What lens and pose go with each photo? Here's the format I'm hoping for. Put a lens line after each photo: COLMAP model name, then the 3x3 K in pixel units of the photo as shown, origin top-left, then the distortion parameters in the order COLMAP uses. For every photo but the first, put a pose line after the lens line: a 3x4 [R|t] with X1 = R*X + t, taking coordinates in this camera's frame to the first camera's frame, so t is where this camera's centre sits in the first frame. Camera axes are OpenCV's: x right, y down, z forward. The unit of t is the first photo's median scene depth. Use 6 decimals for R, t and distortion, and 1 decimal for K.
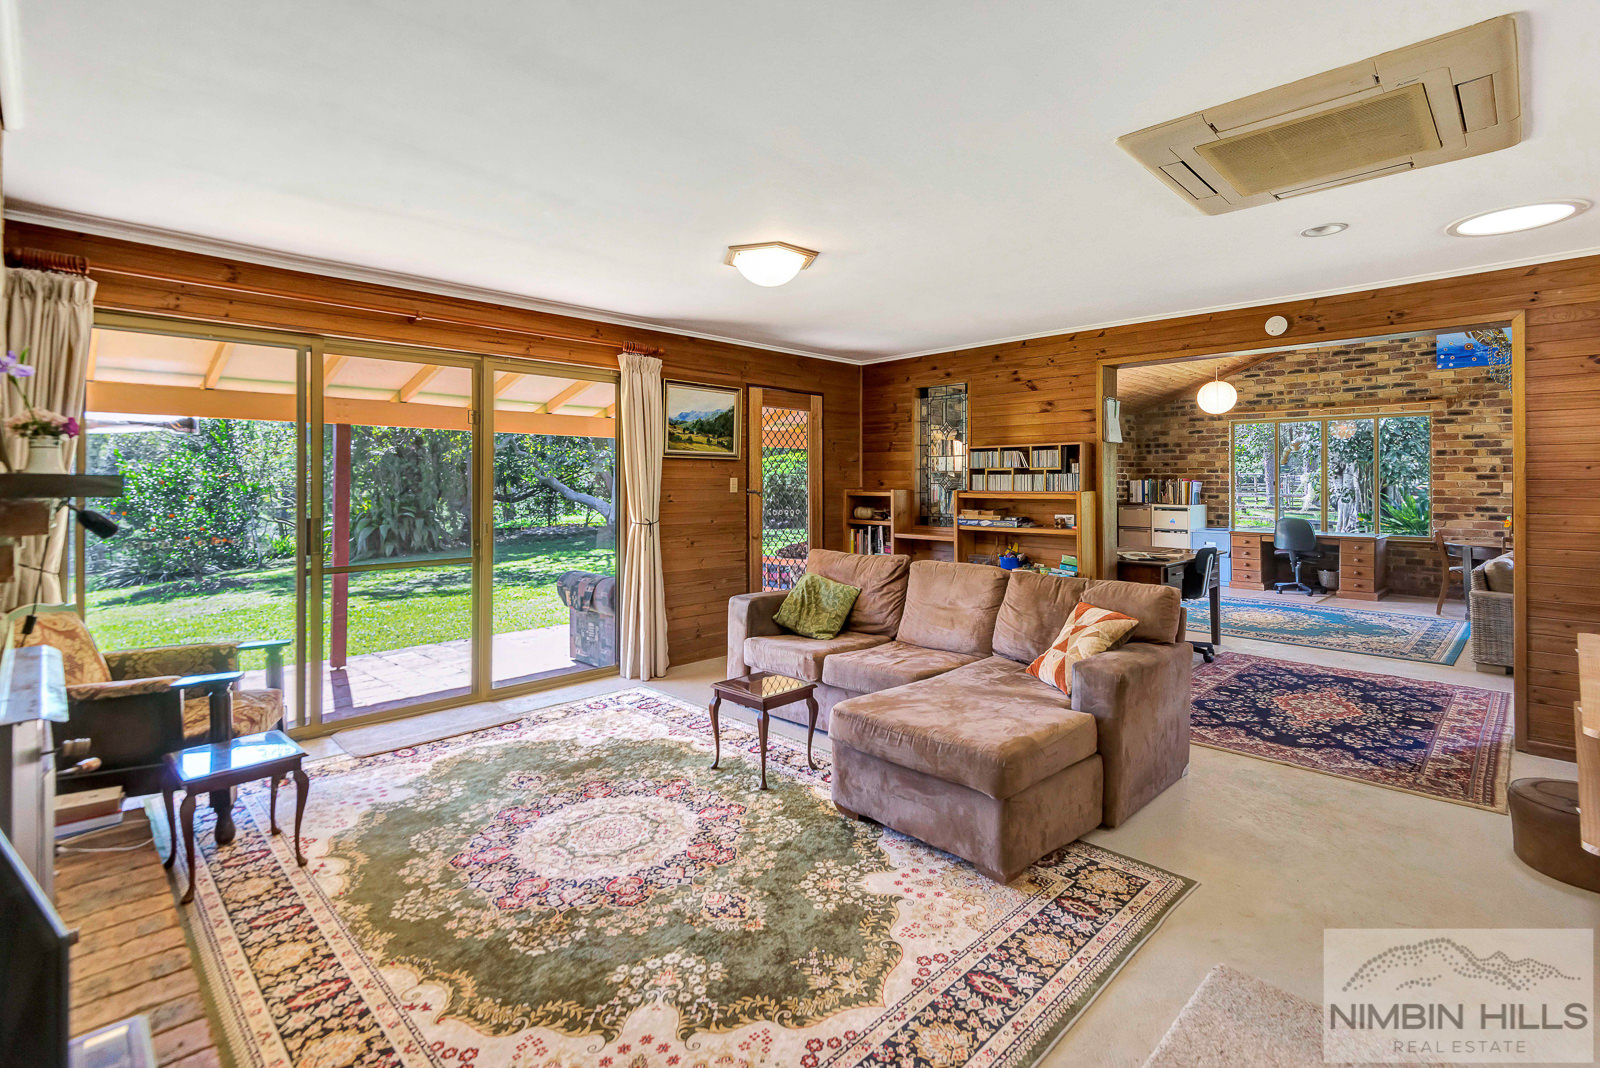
lens RADIAL K [[740.2, 0, 832.0], [0, 740.2, 486.1], [0, 0, 1]] dist [0.029598, -0.014820]
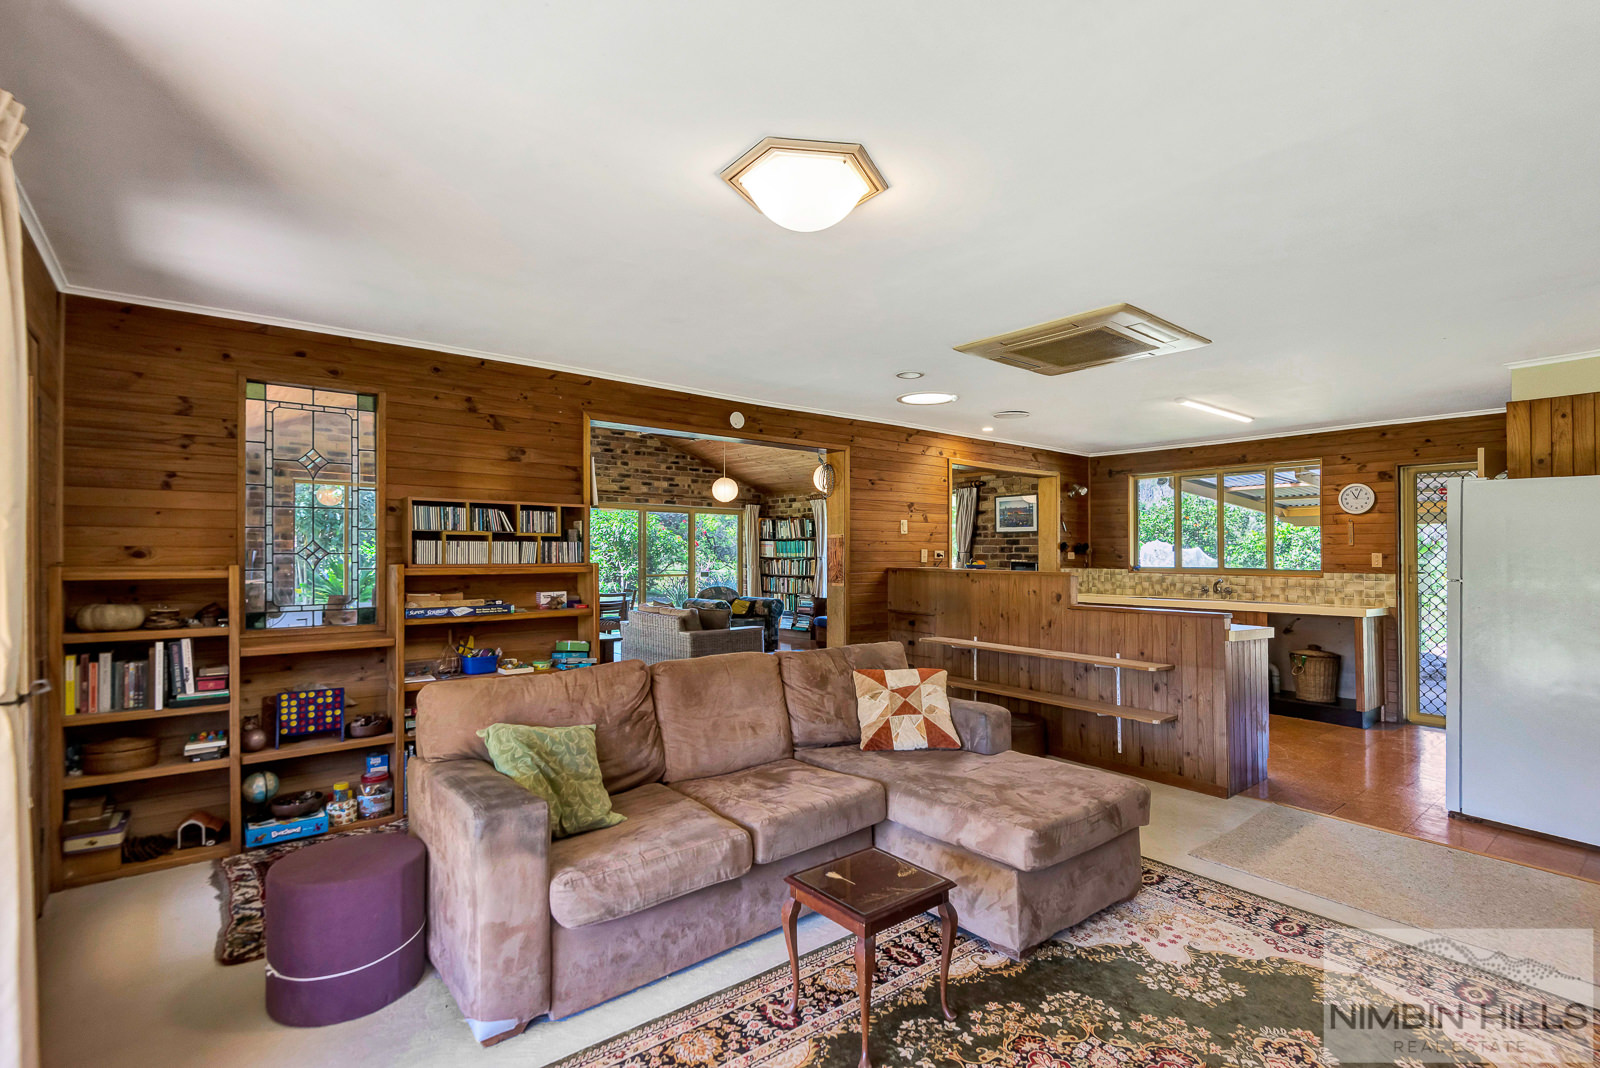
lens RADIAL K [[740.2, 0, 807.9], [0, 740.2, 537.5], [0, 0, 1]] dist [0.029598, -0.014820]
pose [[0.110425, 0.019525, 0.993693, -0.428165], [0.000812, 0.999805, -0.019735, -0.004242], [-0.993884, 0.002986, 0.110388, 0.583684]]
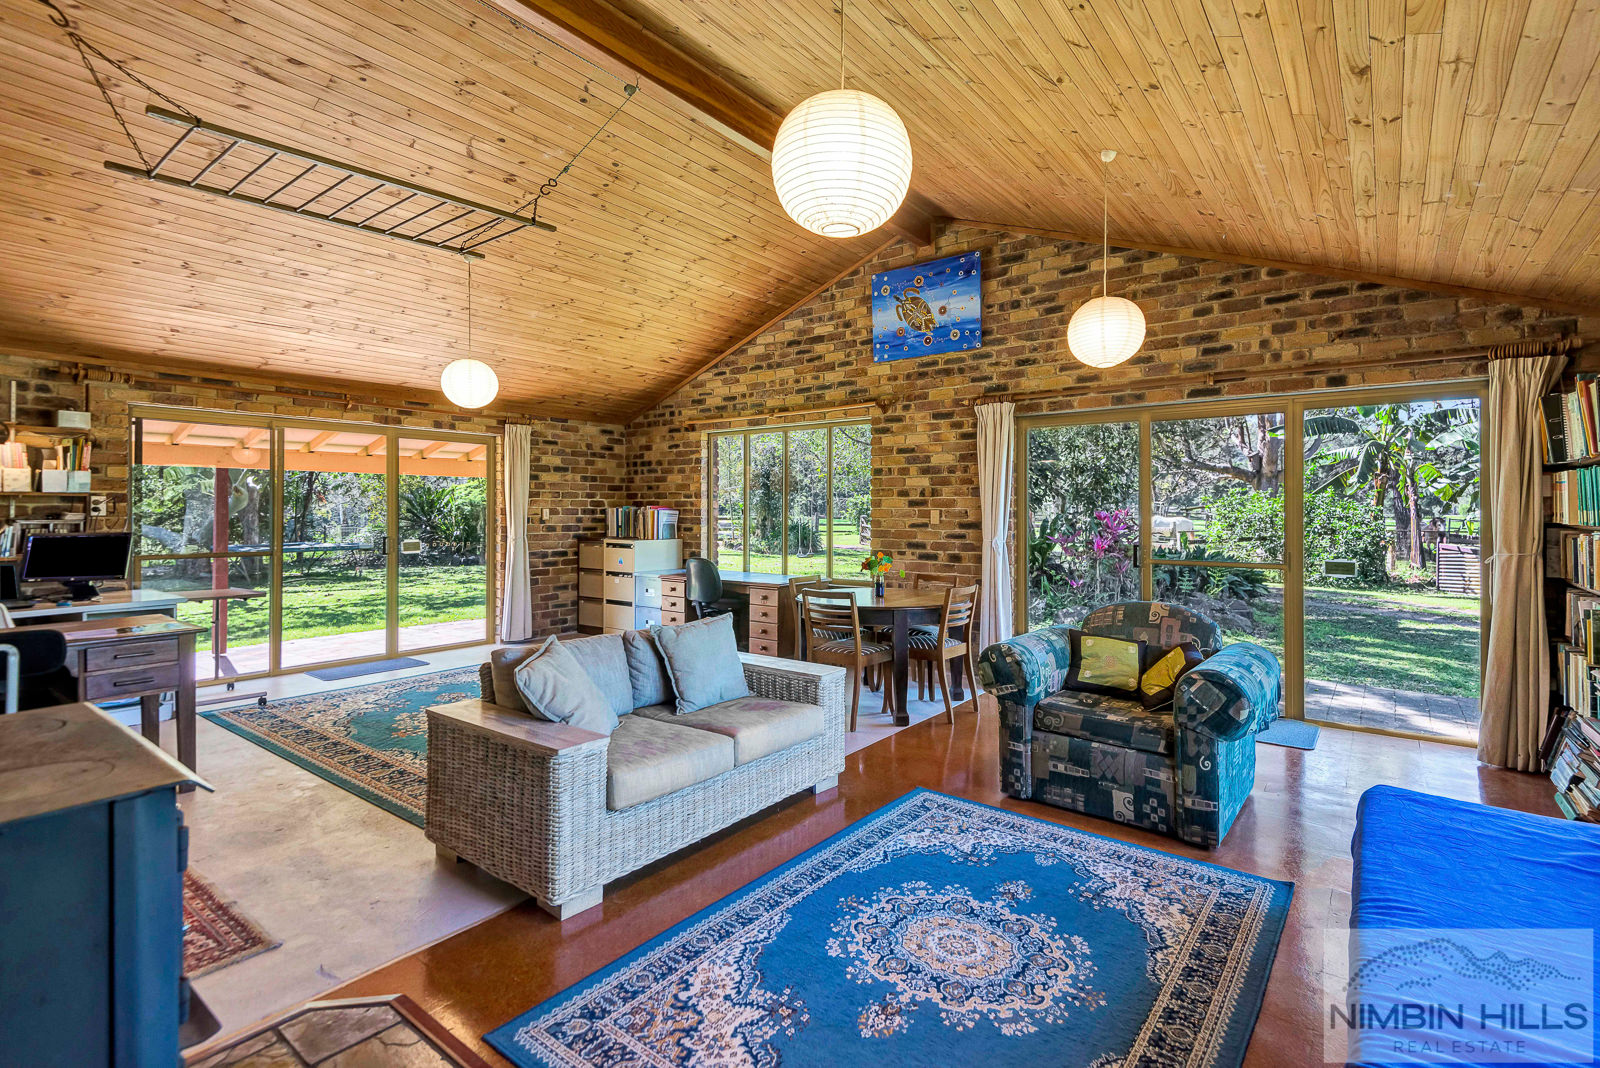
lens RADIAL K [[740.2, 0, 825.4], [0, 740.2, 509.6], [0, 0, 1]] dist [0.029598, -0.014820]
pose [[0.991161, -0.000186, 0.132666, 0.980281], [0.001484, 0.999952, -0.009688, 0.002409], [-0.132658, 0.009799, 0.991113, 0.383584]]
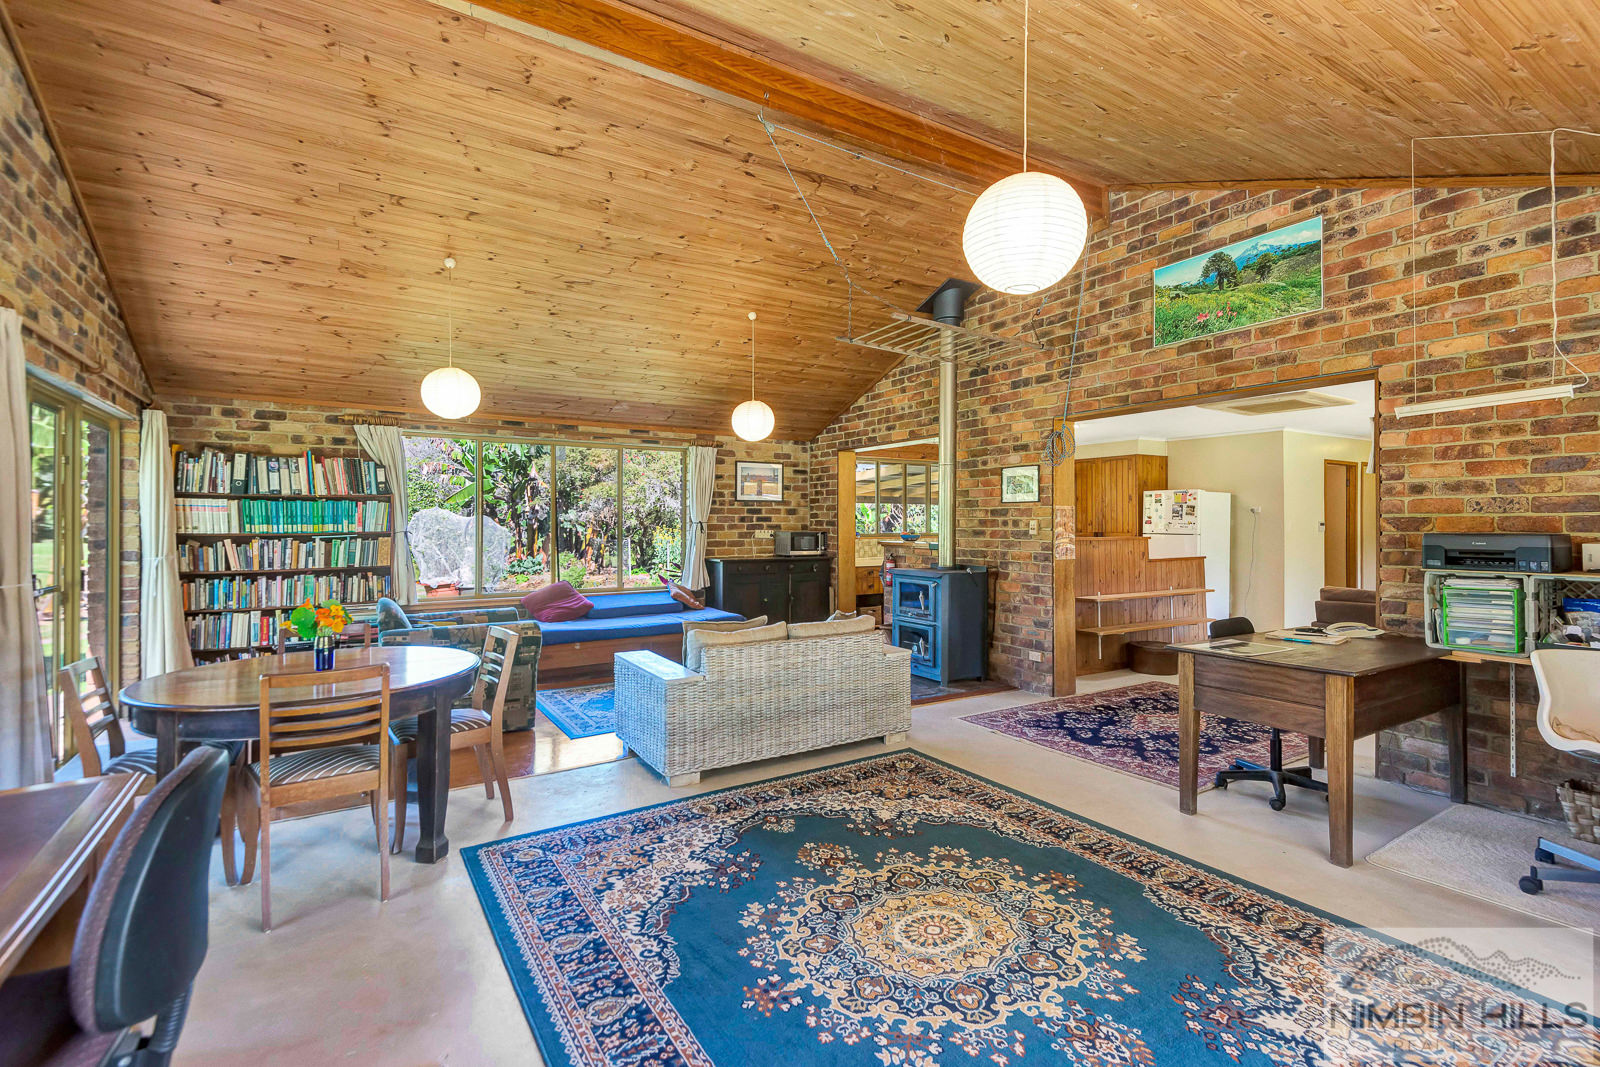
lens RADIAL K [[740.2, 0, 831.9], [0, 740.2, 522.5], [0, 0, 1]] dist [0.029598, -0.014820]
pose [[-0.977519, -0.001735, 0.210839, 0.699286], [-0.000522, 0.999983, 0.005812, -0.011453], [-0.210846, 0.005571, -0.977503, 1.700890]]
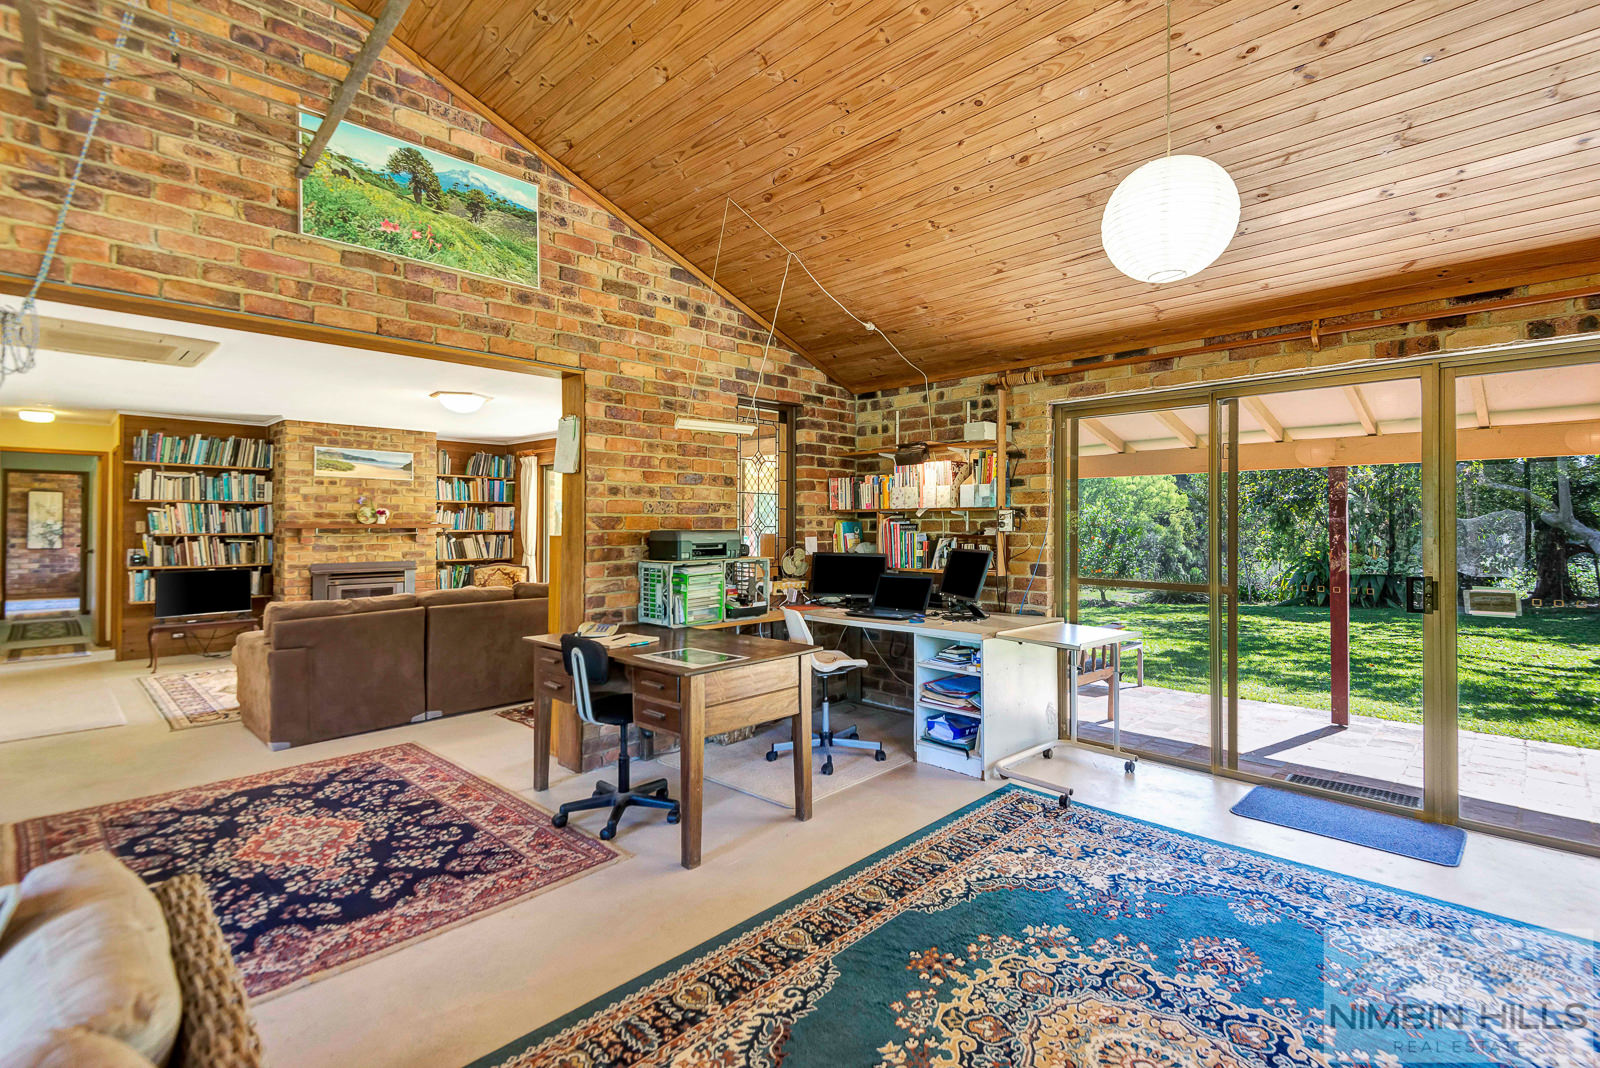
lens RADIAL K [[740.2, 0, 805.2], [0, 740.2, 522.0], [0, 0, 1]] dist [0.029598, -0.014820]
pose [[0.001439, -0.005280, -0.999985, 1.047243], [-0.006854, 0.999963, -0.005289, -0.004967], [0.999975, 0.006861, 0.001402, 1.132439]]
